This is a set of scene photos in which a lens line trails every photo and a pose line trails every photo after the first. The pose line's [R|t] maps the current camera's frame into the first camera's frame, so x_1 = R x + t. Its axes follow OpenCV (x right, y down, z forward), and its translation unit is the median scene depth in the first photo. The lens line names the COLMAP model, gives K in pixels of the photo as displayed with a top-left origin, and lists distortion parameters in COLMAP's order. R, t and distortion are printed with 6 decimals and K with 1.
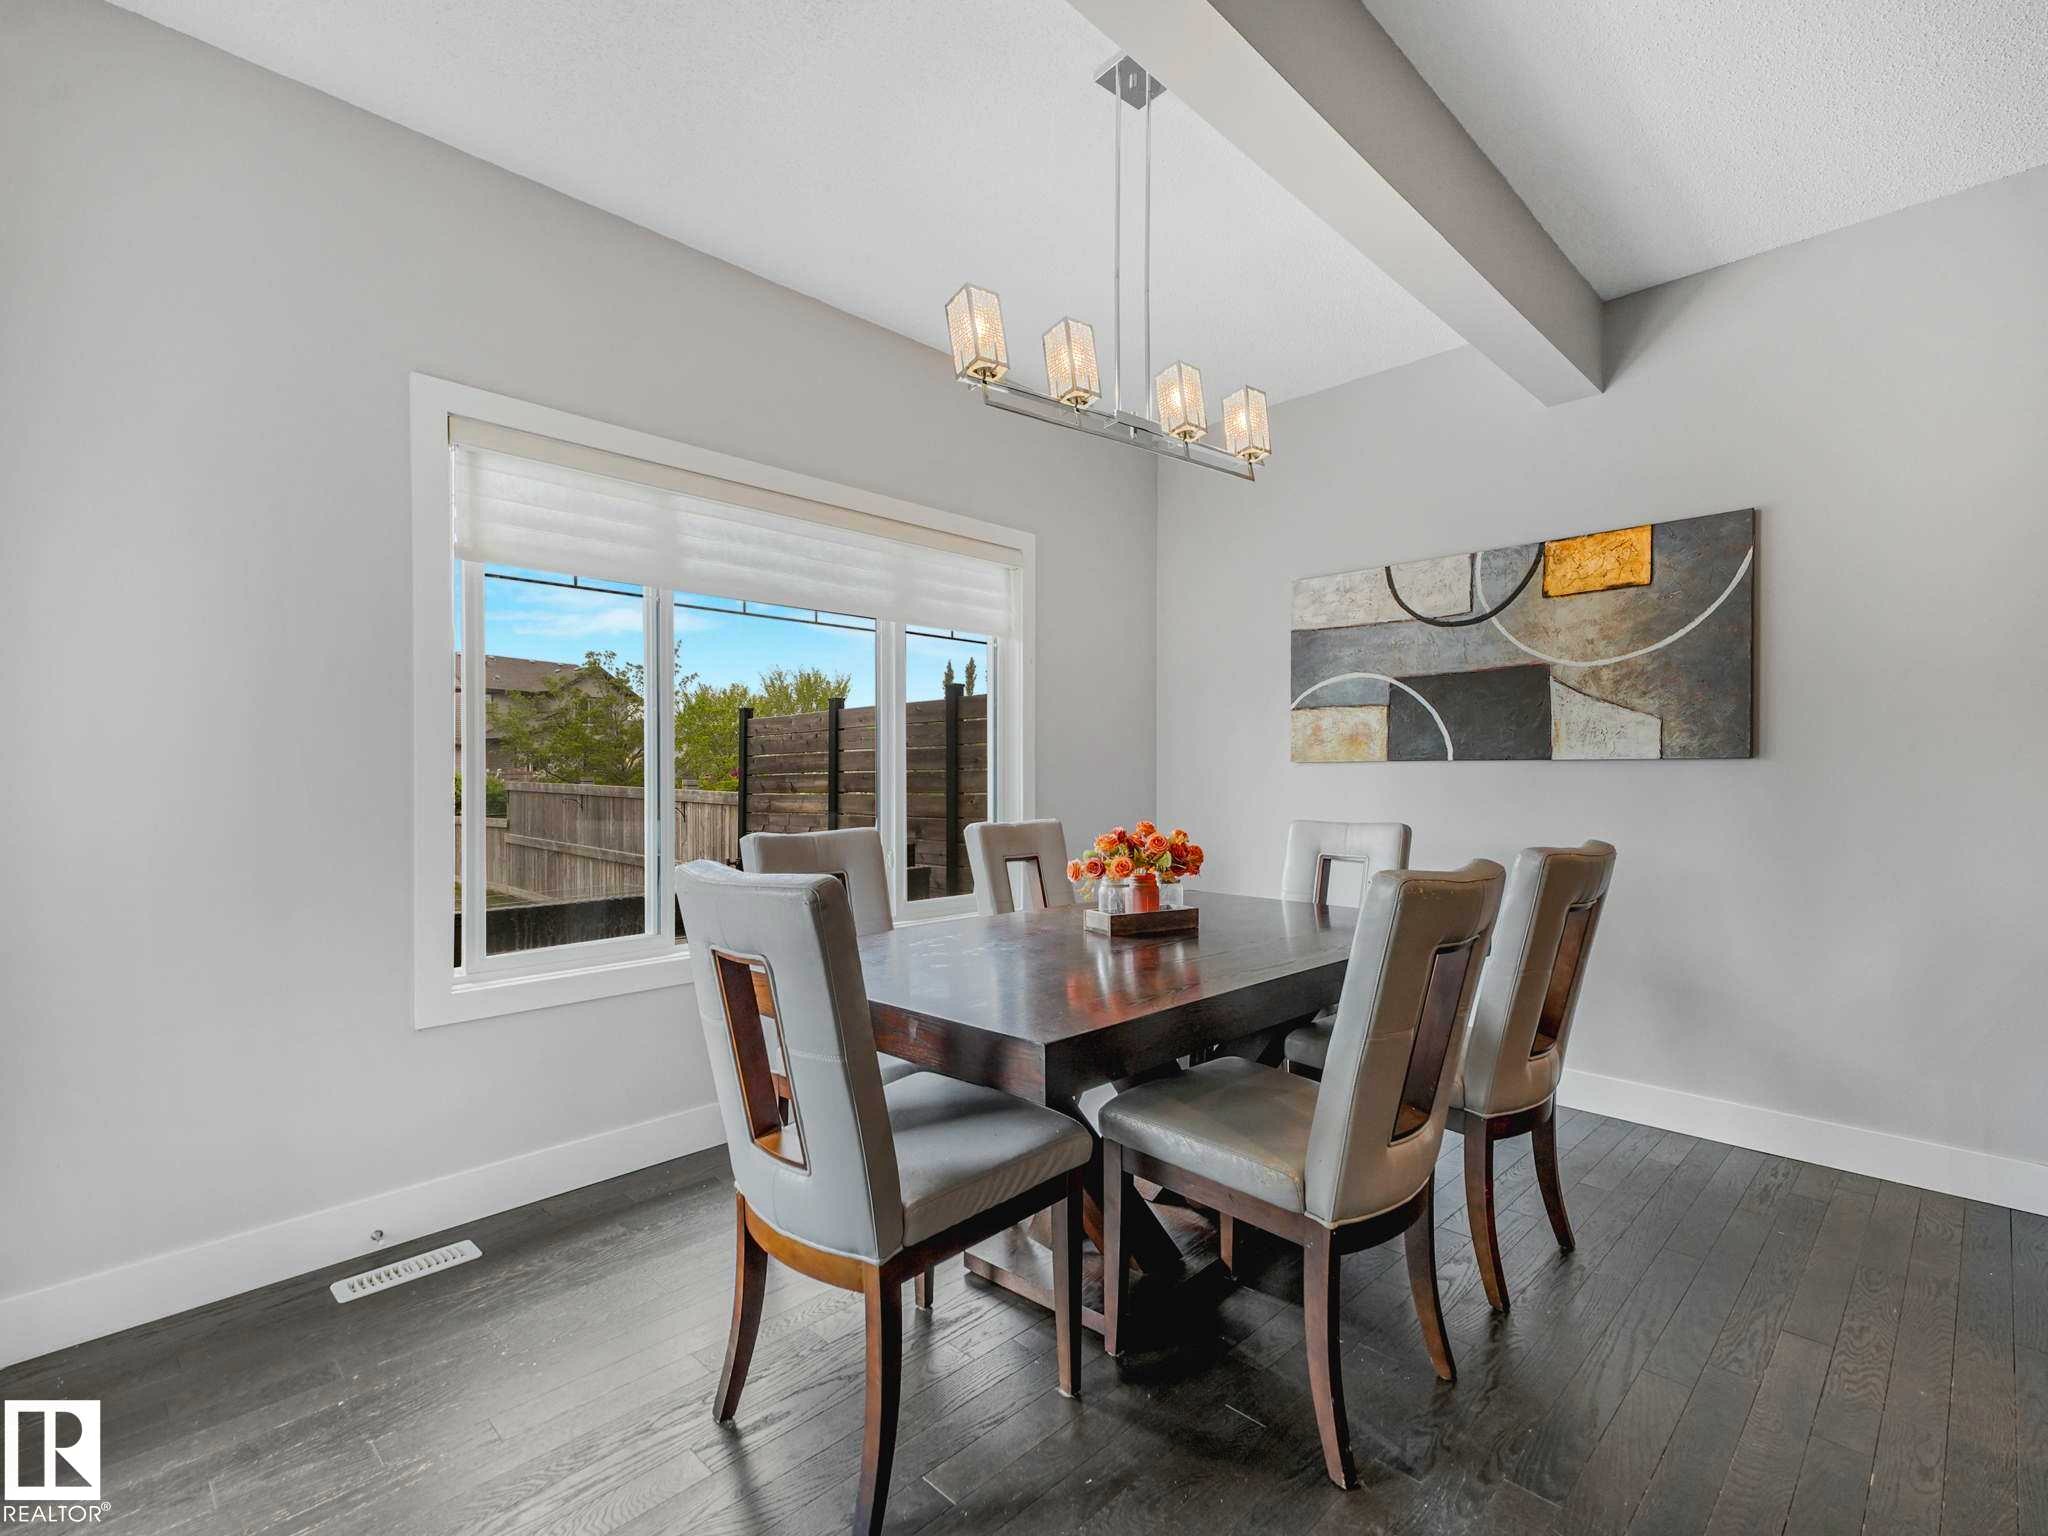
lens RADIAL K [[951.1, 0, 1017.3], [0, 951.1, 768.0], [0, 0, 1]] dist [-0.001942, -0.000448]
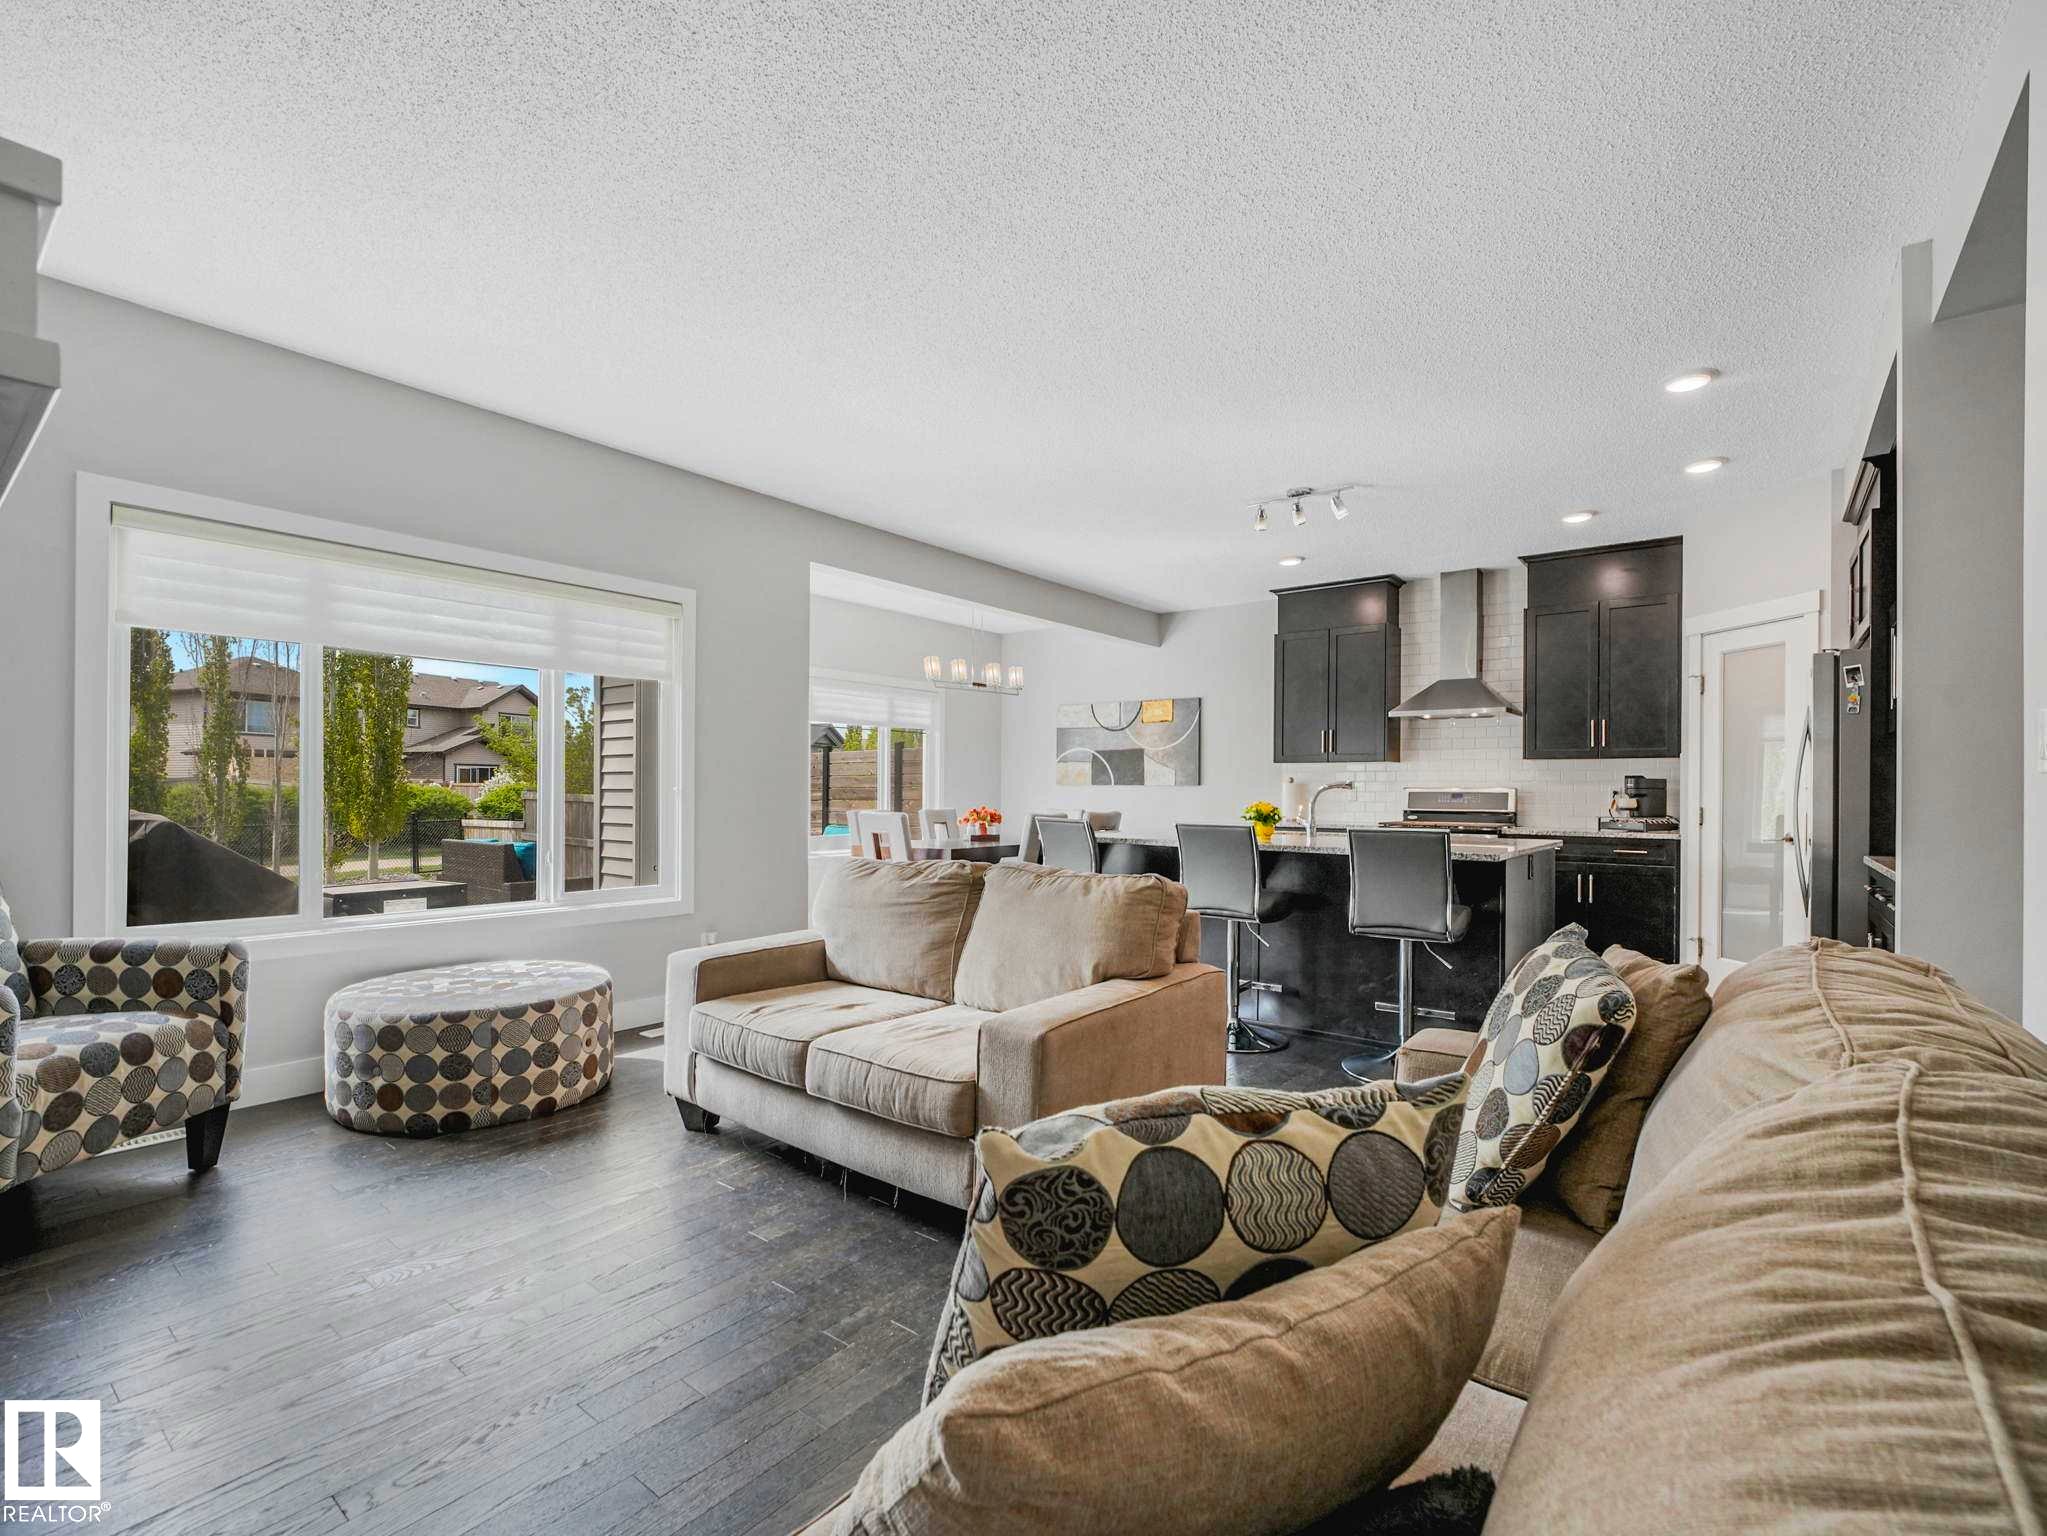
lens RADIAL K [[925.0, 0, 1036.1], [0, 925.0, 773.2], [0, 0, 1]] dist [0.005979, -0.000268]
pose [[0.991160, 0.005845, 0.132544, -0.063878], [-0.004698, 0.999949, -0.008963, -0.016444], [-0.132590, 0.008261, 0.991137, -1.388569]]
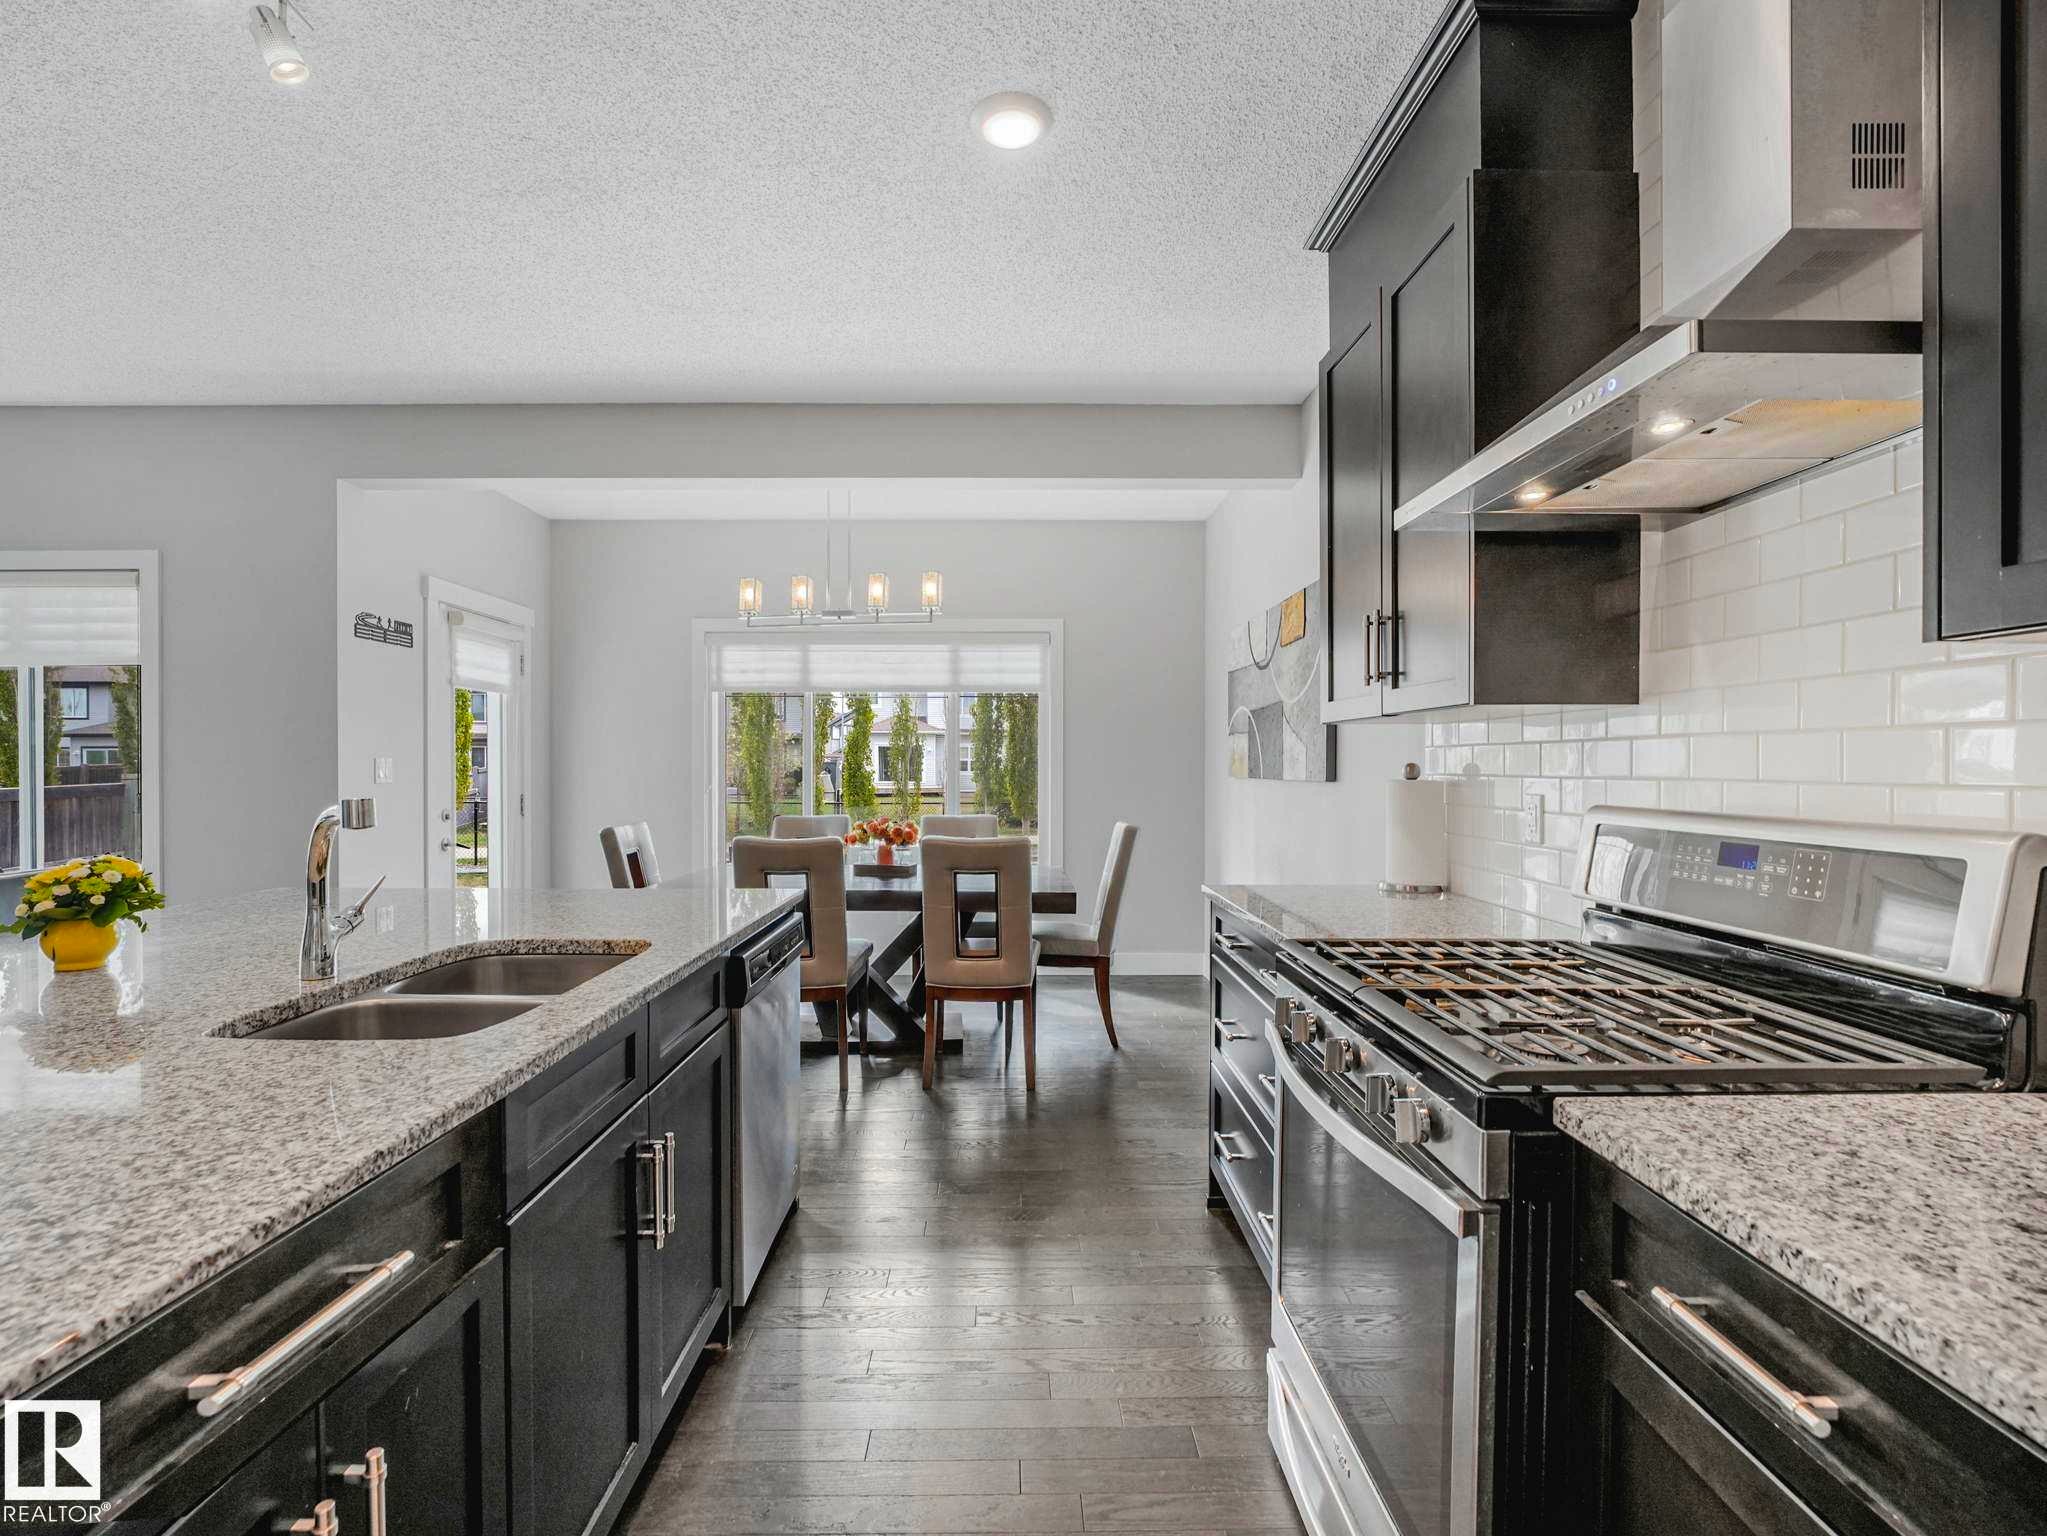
lens RADIAL K [[962.2, 0, 991.0], [0, 962.2, 741.7], [0, 0, 1]] dist [-0.001837, -0.000158]
pose [[0.709629, -0.020085, -0.704290, 1.098040], [0.007722, 0.999755, -0.020731, -0.032554], [0.704534, 0.009273, 0.709610, -0.126072]]
